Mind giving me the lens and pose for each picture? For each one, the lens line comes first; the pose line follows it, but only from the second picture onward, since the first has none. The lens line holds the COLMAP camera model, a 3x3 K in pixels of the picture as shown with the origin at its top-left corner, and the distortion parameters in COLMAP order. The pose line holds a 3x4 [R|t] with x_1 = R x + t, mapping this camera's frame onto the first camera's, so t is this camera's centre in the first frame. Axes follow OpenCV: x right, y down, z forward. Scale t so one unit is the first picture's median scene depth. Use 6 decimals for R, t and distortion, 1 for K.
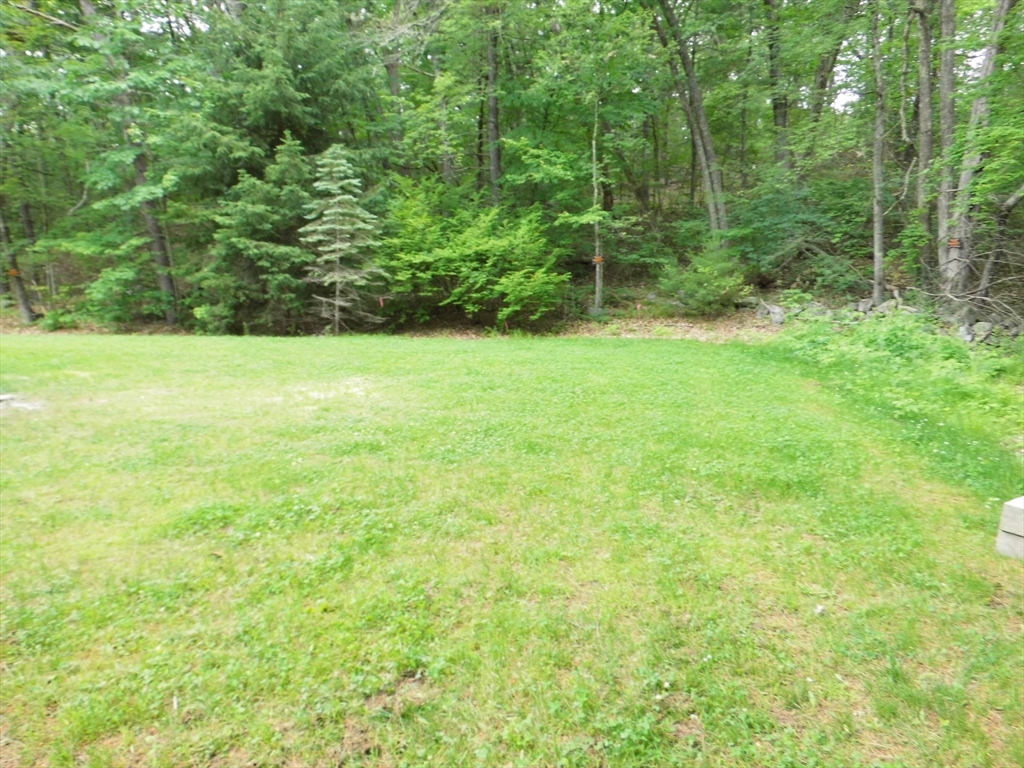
lens RADIAL K [[756.9, 0, 510.6], [0, 756.9, 384.4], [0, 0, 1]] dist [-0.018234, 0.053387]
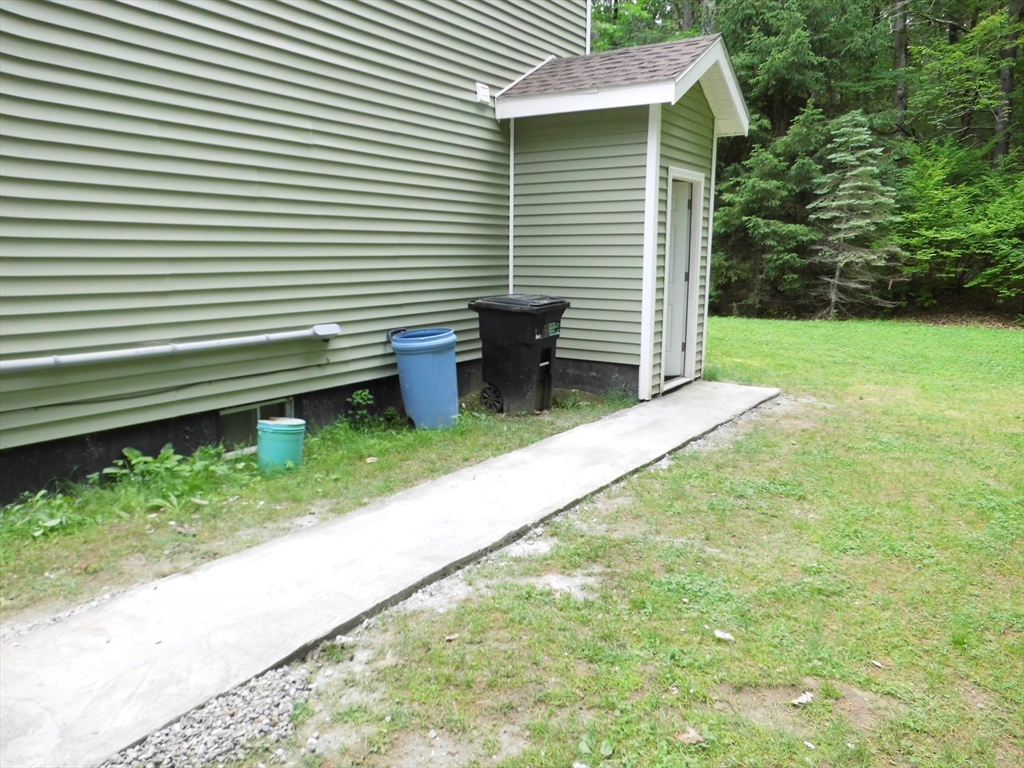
lens RADIAL K [[756.9, 0, 510.6], [0, 756.9, 384.4], [0, 0, 1]] dist [-0.018234, 0.053387]
pose [[0.936100, 0.058033, -0.346914, -0.285260], [-0.044454, 0.997906, 0.046980, -0.011273], [0.348914, -0.028556, 0.936719, -0.013201]]
